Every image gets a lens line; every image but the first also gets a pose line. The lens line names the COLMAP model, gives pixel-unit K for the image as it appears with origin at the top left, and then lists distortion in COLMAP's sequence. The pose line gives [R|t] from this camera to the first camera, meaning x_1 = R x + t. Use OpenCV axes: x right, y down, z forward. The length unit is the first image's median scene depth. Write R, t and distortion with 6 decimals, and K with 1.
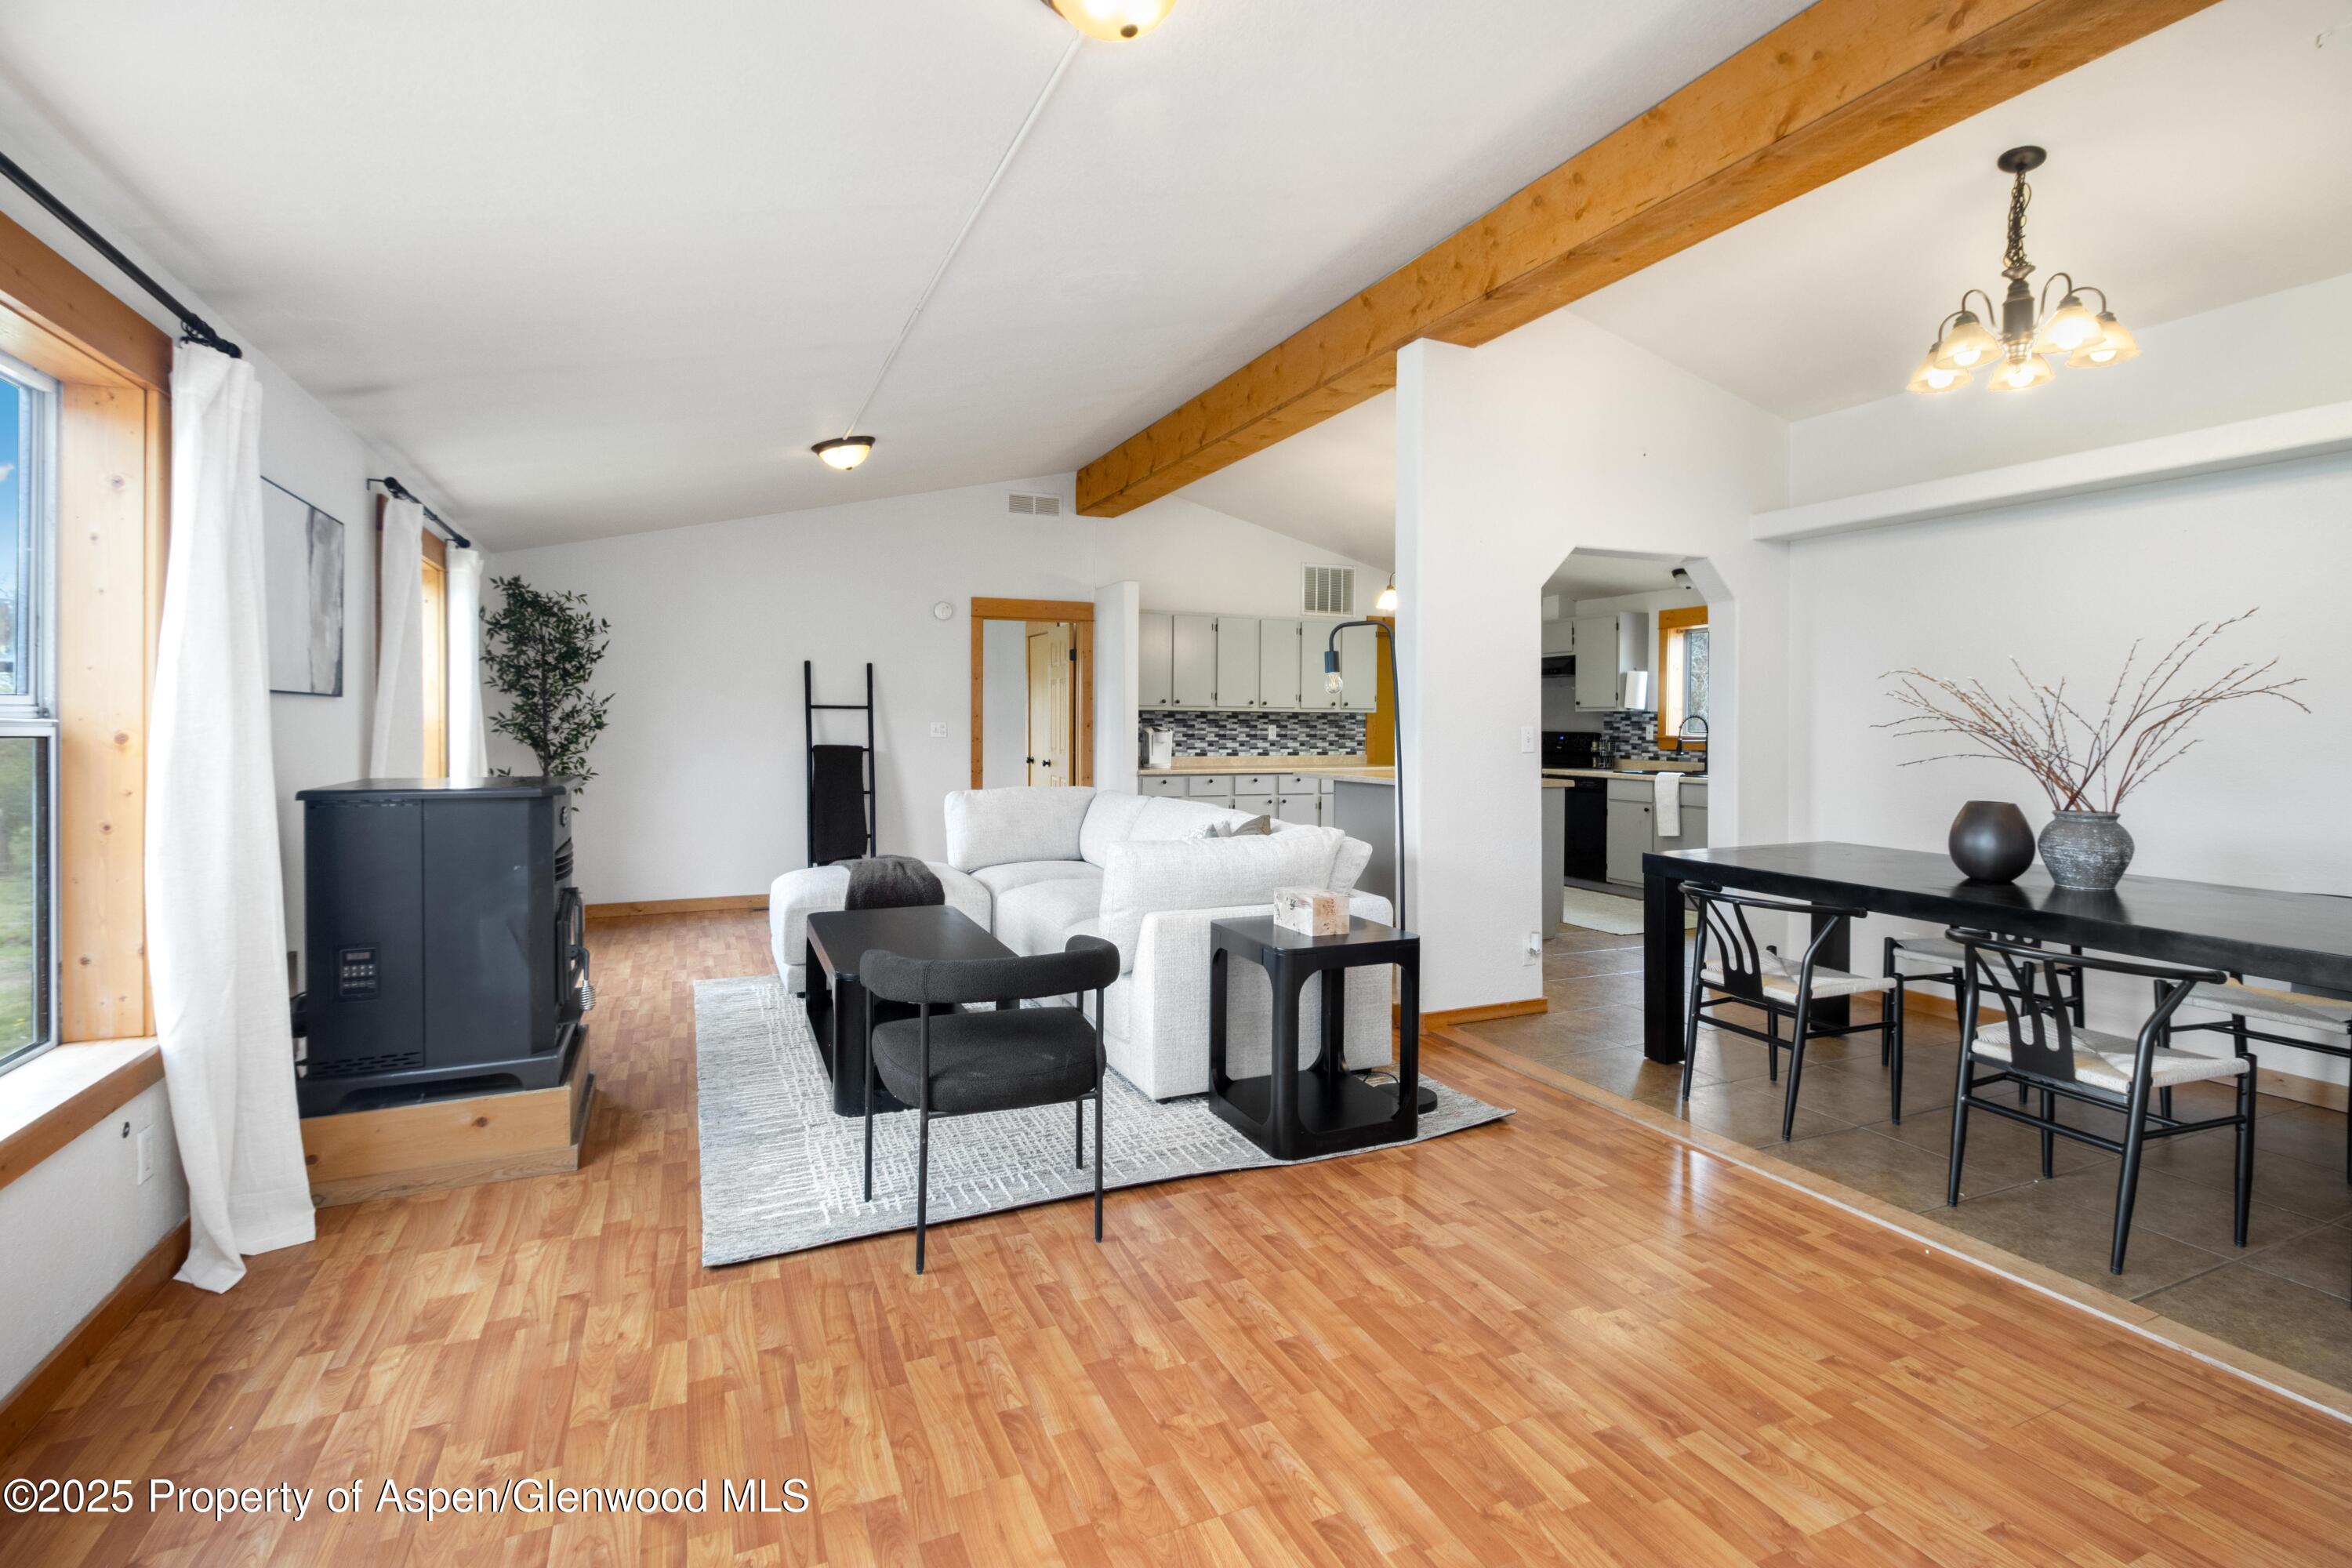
lens RADIAL K [[1133.3, 0, 1173.0], [0, 1133.3, 770.0], [0, 0, 1]] dist [0.005739, 0.000268]
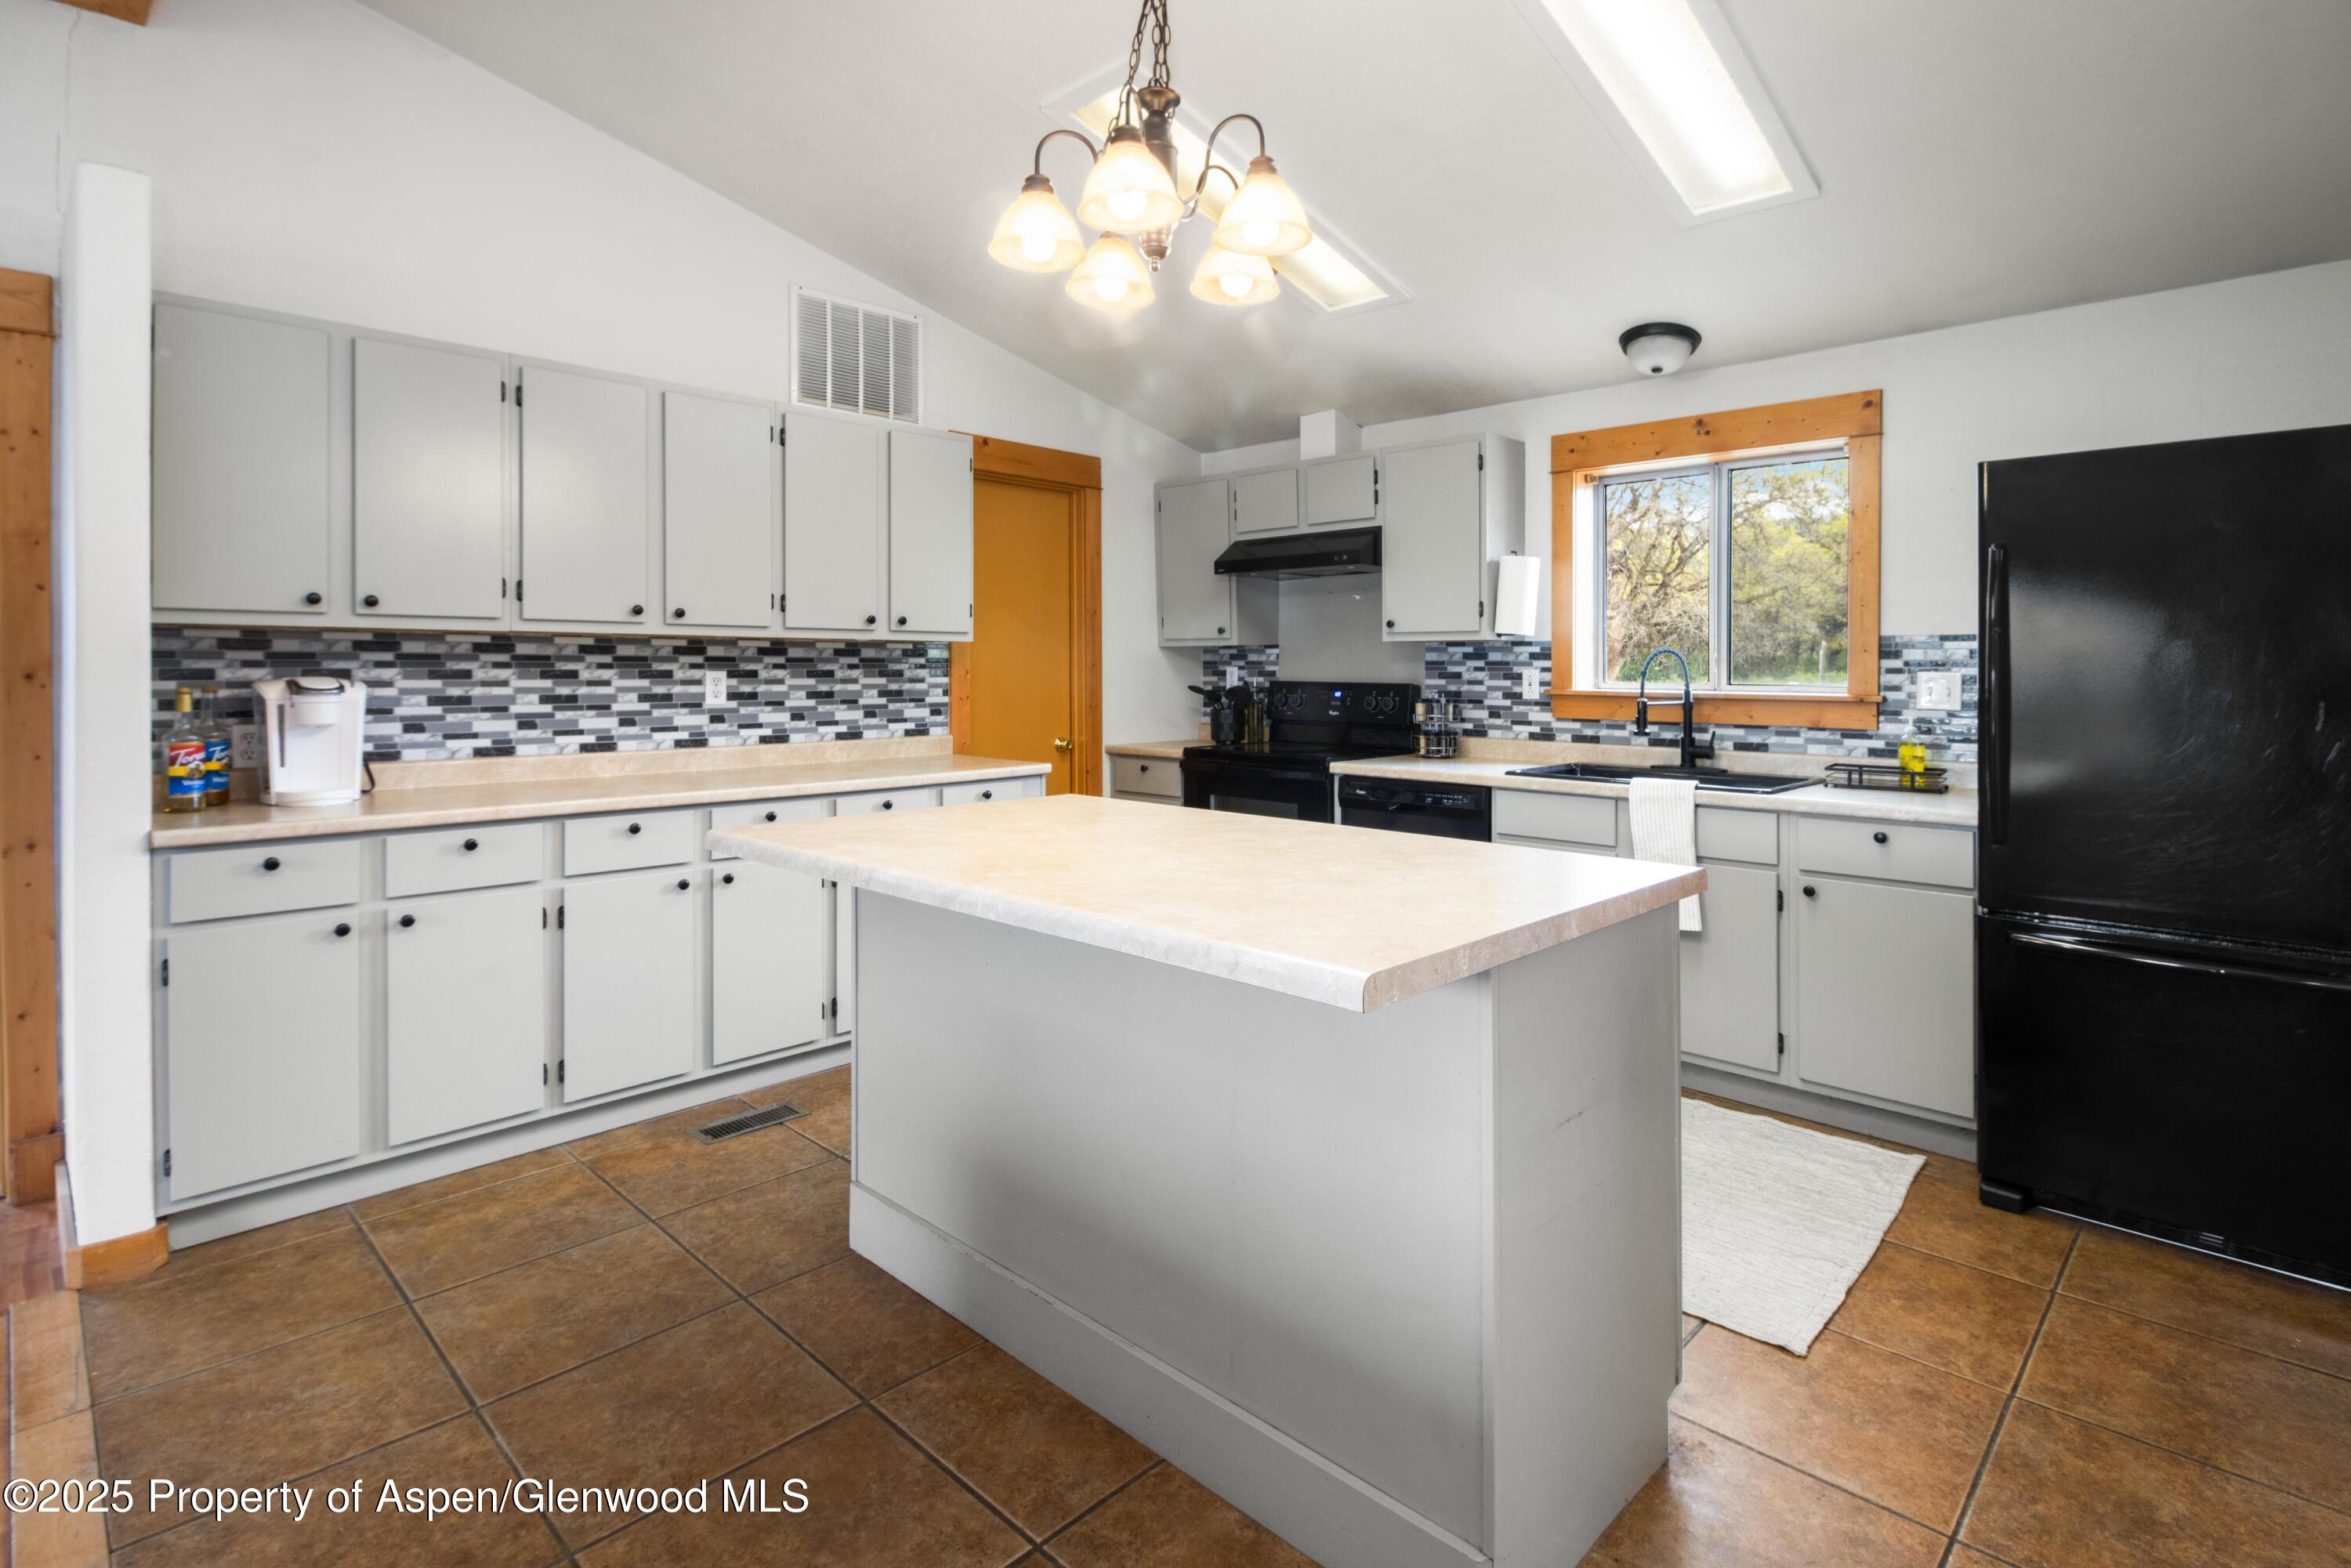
lens RADIAL K [[1132.8, 0, 1192.2], [0, 1132.8, 689.6], [0, 0, 1]] dist [0.005739, 0.000268]
pose [[0.925558, -0.008955, 0.378501, 0.092692], [0.017071, 0.999691, -0.018093, -0.022972], [-0.378221, 0.023207, 0.925424, 0.569935]]
